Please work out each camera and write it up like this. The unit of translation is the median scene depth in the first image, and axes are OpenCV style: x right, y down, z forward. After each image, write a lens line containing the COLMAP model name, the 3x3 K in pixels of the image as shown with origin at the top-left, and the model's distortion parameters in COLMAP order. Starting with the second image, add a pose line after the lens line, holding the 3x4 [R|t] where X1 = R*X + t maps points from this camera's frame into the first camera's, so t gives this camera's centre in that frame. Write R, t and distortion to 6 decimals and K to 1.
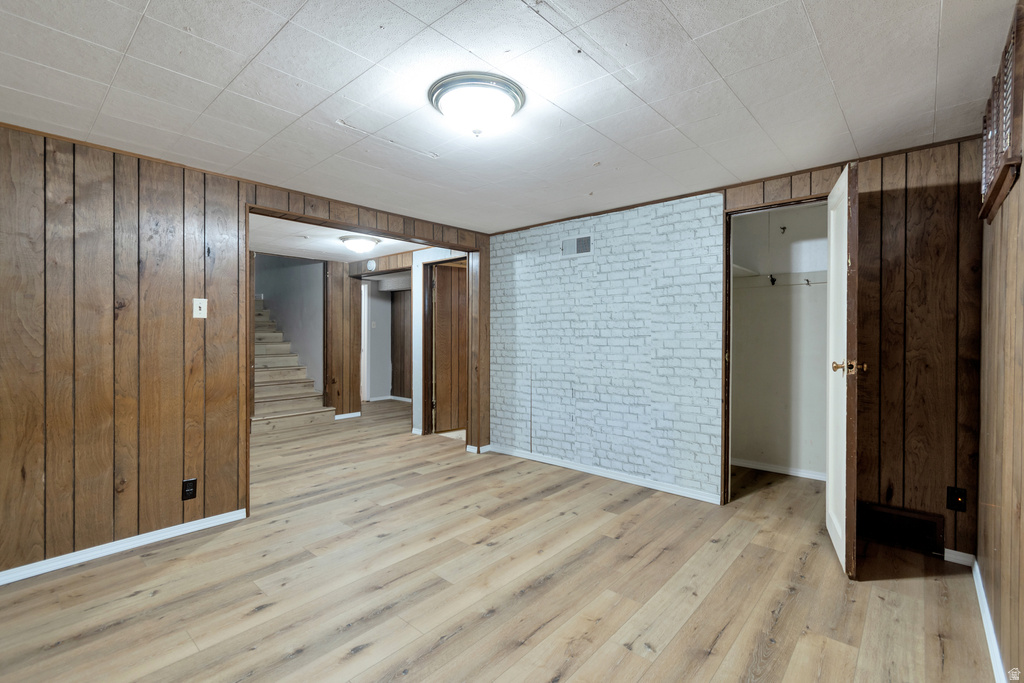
lens RADIAL K [[460.3, 0, 510.0], [0, 460.3, 337.1], [0, 0, 1]] dist [0.004437, -0.001372]
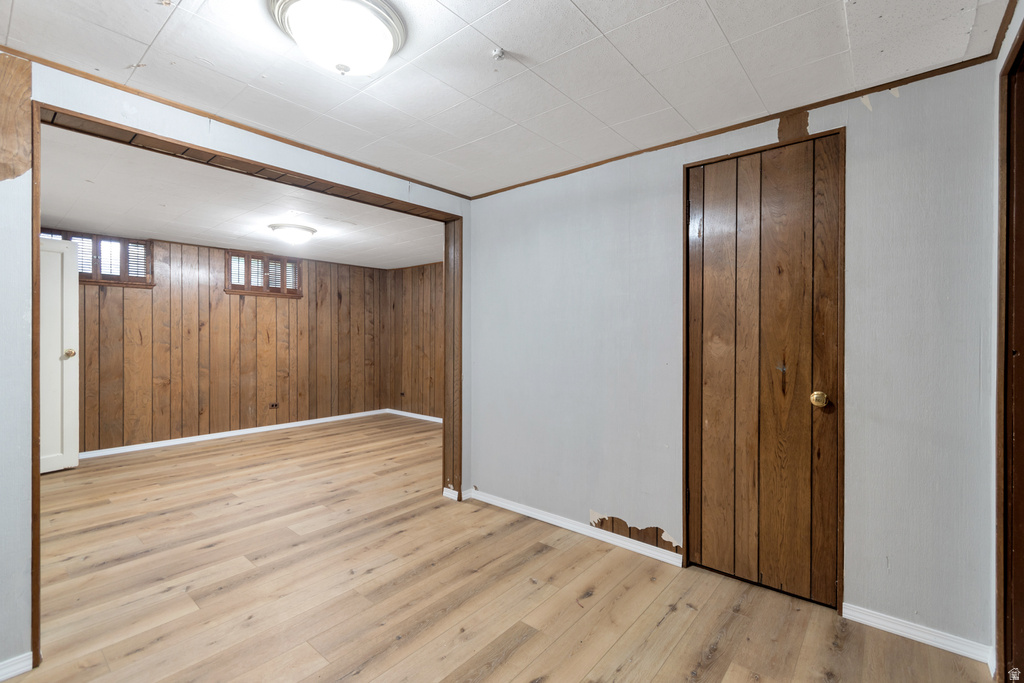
lens RADIAL K [[460.3, 0, 513.7], [0, 460.3, 337.1], [0, 0, 1]] dist [0.004437, -0.001372]
pose [[-0.999560, 0.000008, -0.029656, -0.658393], [-0.000361, 0.999923, 0.012438, -0.015262], [0.029654, 0.012444, -0.999483, 1.991260]]
